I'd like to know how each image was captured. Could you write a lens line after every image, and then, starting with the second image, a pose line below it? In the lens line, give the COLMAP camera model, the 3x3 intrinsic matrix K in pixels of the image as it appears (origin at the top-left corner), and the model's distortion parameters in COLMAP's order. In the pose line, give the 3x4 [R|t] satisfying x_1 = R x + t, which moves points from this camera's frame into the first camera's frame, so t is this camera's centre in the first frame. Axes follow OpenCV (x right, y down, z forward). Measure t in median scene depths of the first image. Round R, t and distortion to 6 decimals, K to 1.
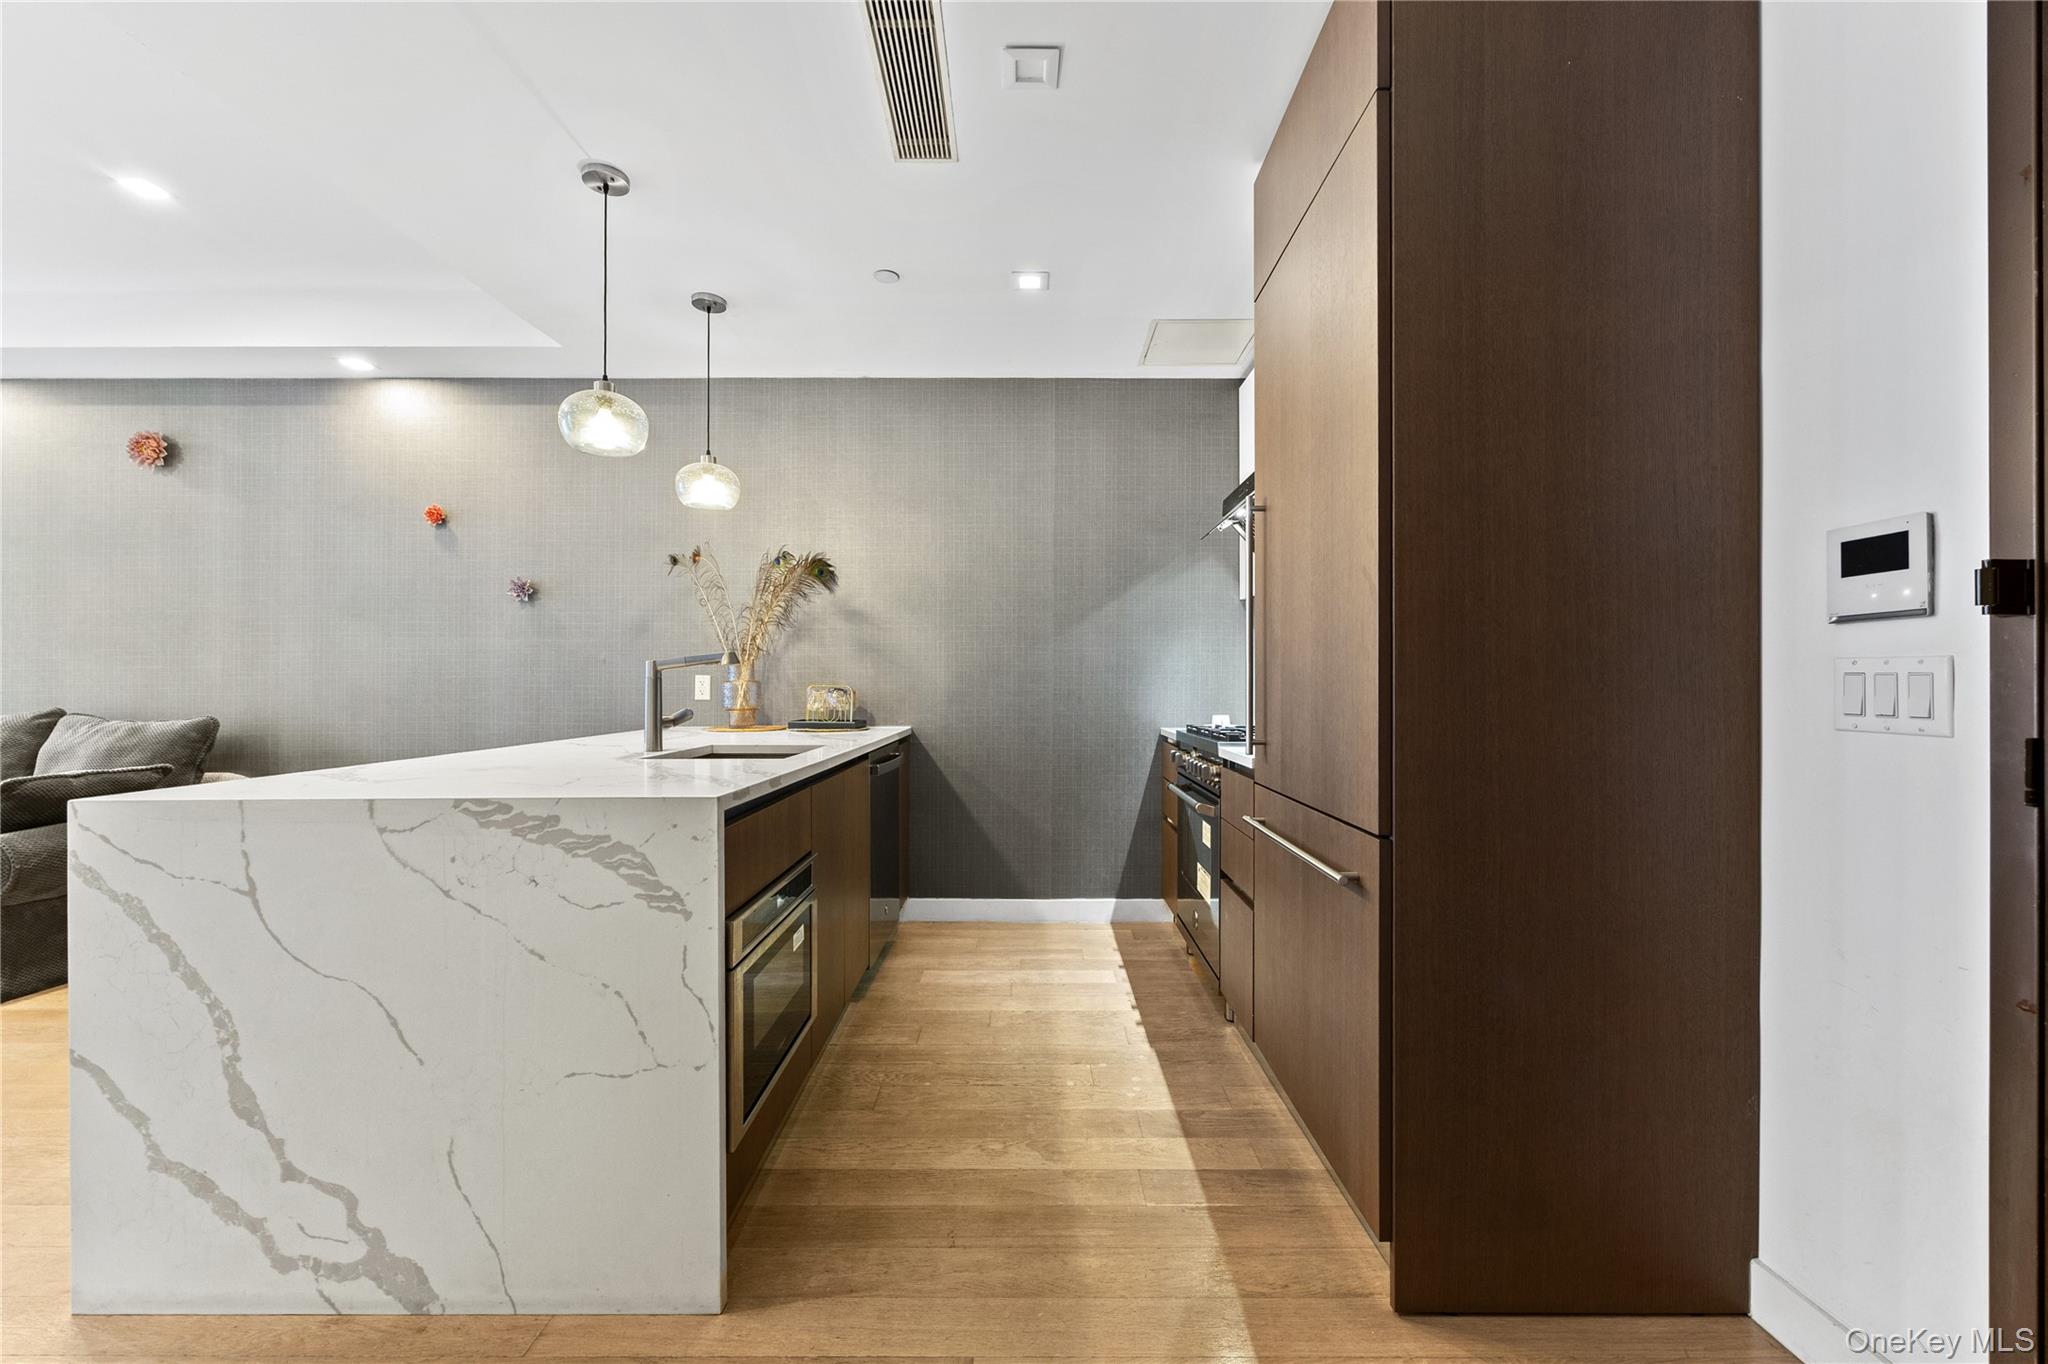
lens RADIAL K [[811.3, 0, 1024.0], [0, 811.3, 682.0], [0, 0, 1]] dist [-0.001240, -0.000008]
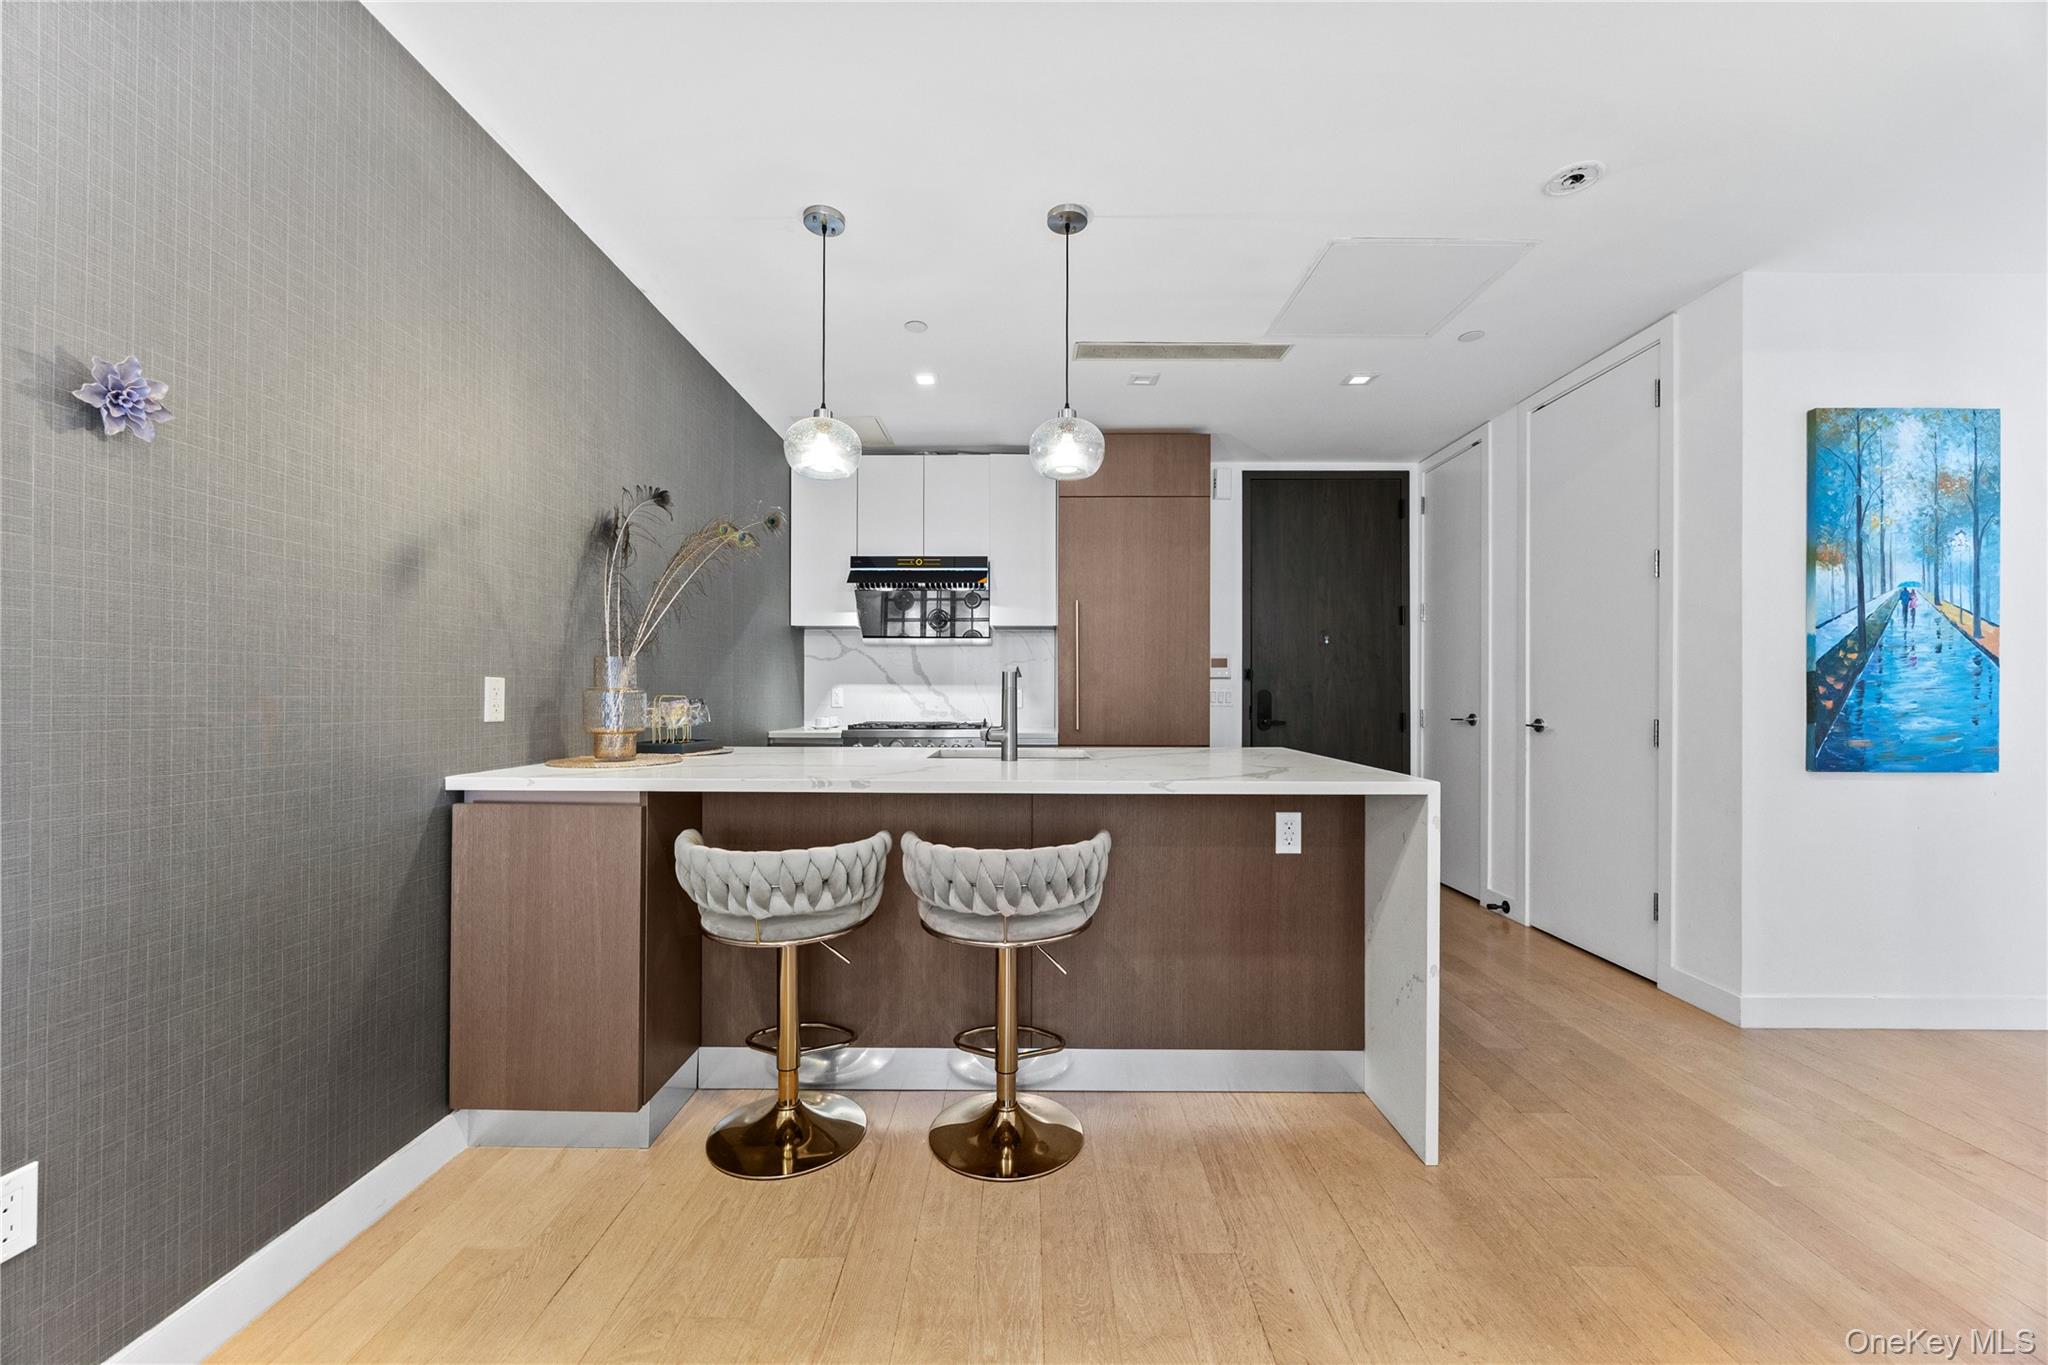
lens RADIAL K [[785.4, 0, 1028.8], [0, 785.4, 694.5], [0, 0, 1]] dist [-0.000071, 0.000038]
pose [[-0.003503, 0.000090, 0.999994, -1.419417], [-0.004810, 0.999988, -0.000107, 0.003133], [-0.999982, -0.004810, -0.003503, 0.966527]]
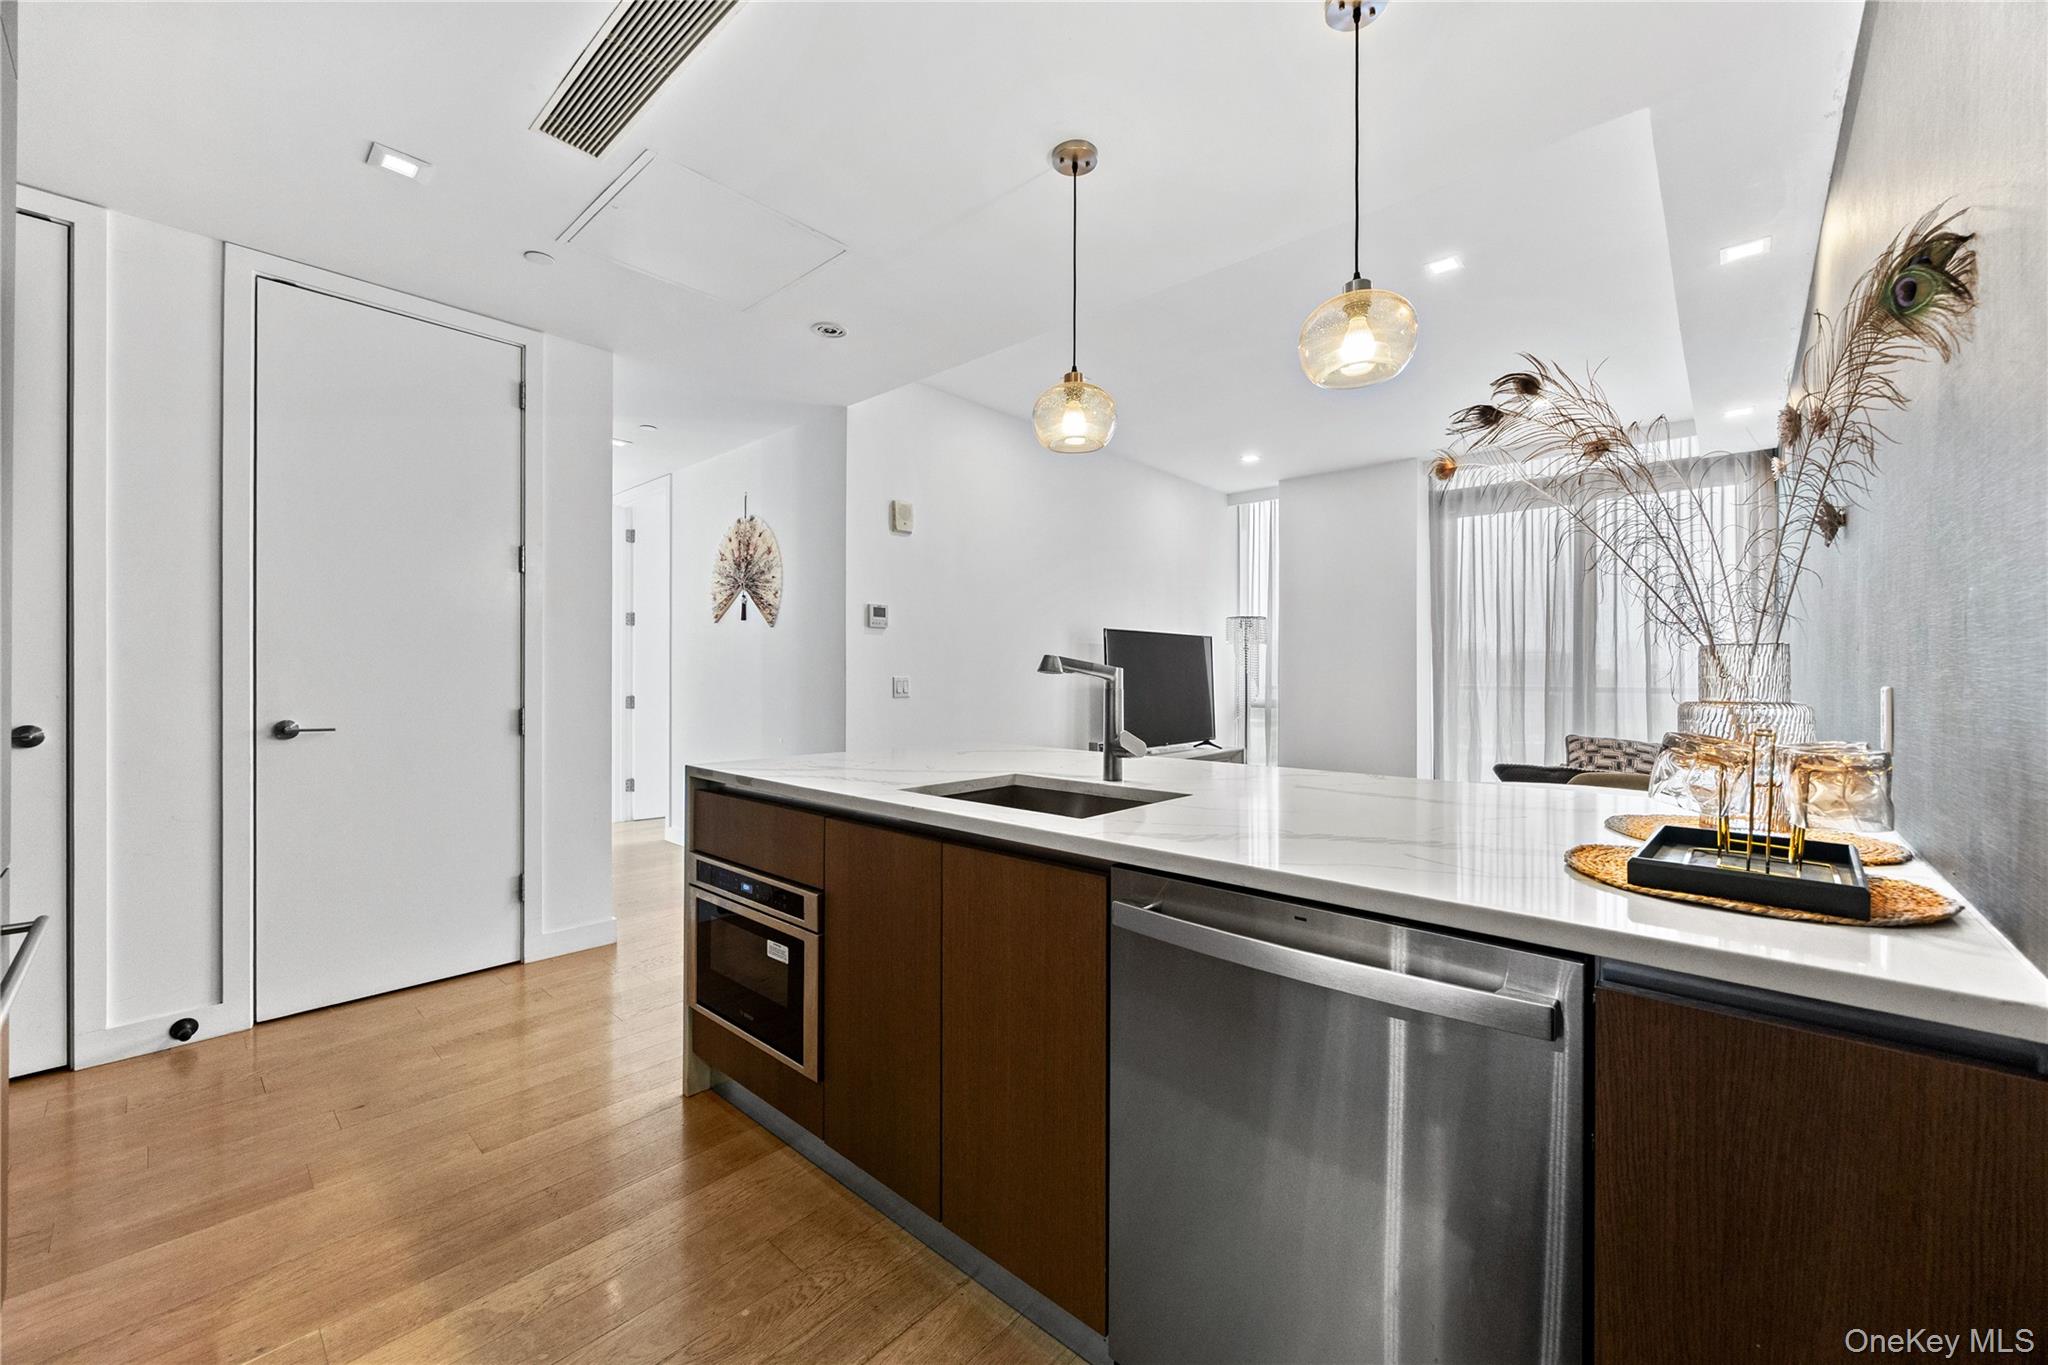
lens RADIAL K [[800.2, 0, 1025.8], [0, 800.2, 668.0], [0, 0, 1]] dist [0.000708, -0.000046]
pose [[-0.669264, -0.006556, -0.742996, 0.194291], [-0.003111, 0.999977, -0.006021, -0.022296], [0.743018, -0.001718, -0.669269, 1.451403]]
